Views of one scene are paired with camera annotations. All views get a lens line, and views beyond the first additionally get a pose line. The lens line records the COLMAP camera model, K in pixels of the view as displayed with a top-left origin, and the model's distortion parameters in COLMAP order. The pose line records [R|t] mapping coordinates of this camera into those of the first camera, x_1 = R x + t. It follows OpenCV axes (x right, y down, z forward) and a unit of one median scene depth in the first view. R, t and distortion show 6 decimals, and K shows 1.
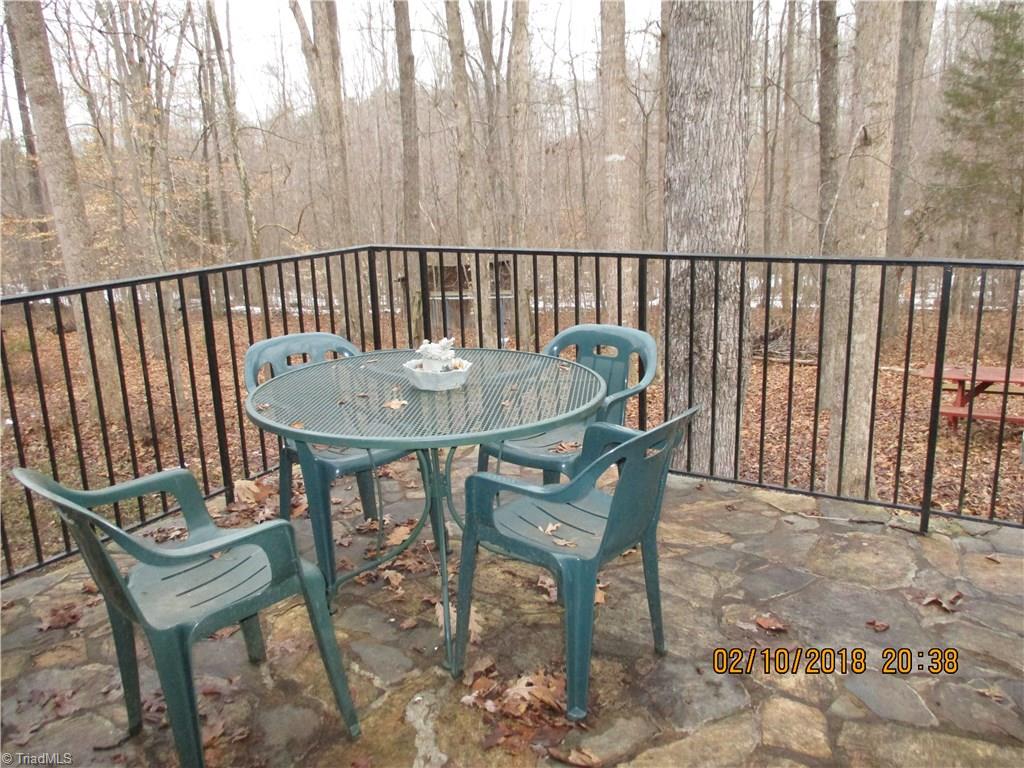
lens RADIAL K [[835.0, 0, 521.6], [0, 835.0, 383.9], [0, 0, 1]] dist [-0.044394, 0.009722]
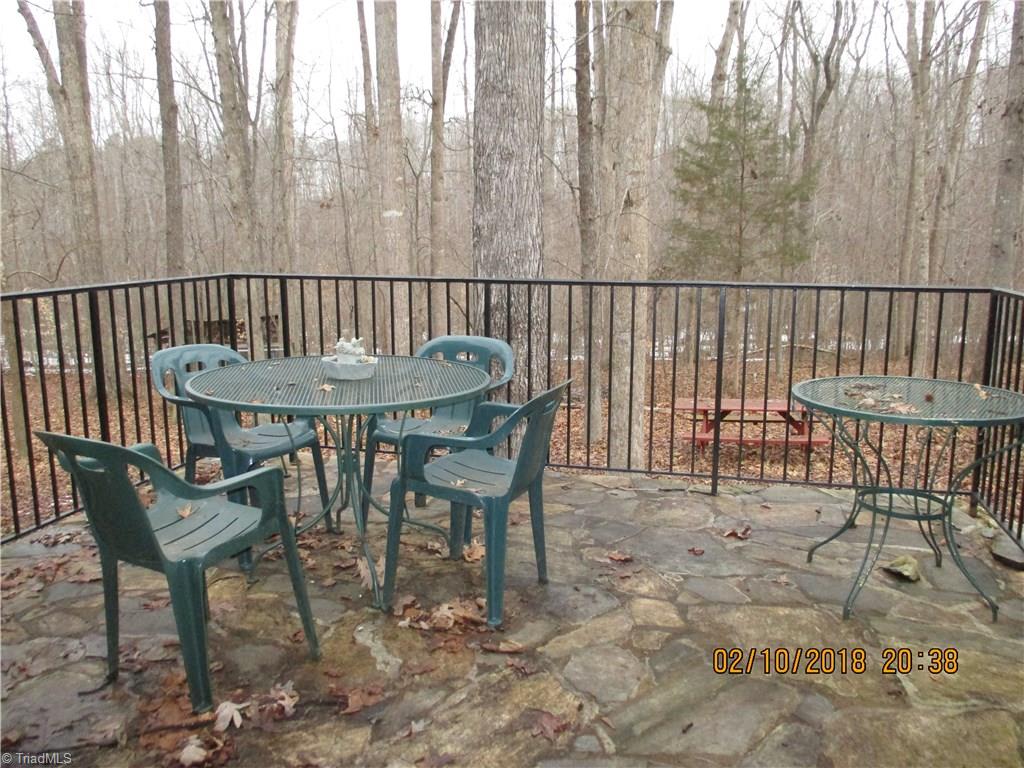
lens RADIAL K [[835.0, 0, 521.6], [0, 835.0, 383.9], [0, 0, 1]] dist [-0.044394, 0.009722]
pose [[0.957777, -0.017937, 0.286951, -0.169598], [0.038172, 0.997150, -0.065080, 0.080581], [-0.284966, 0.073286, 0.955732, -0.169159]]
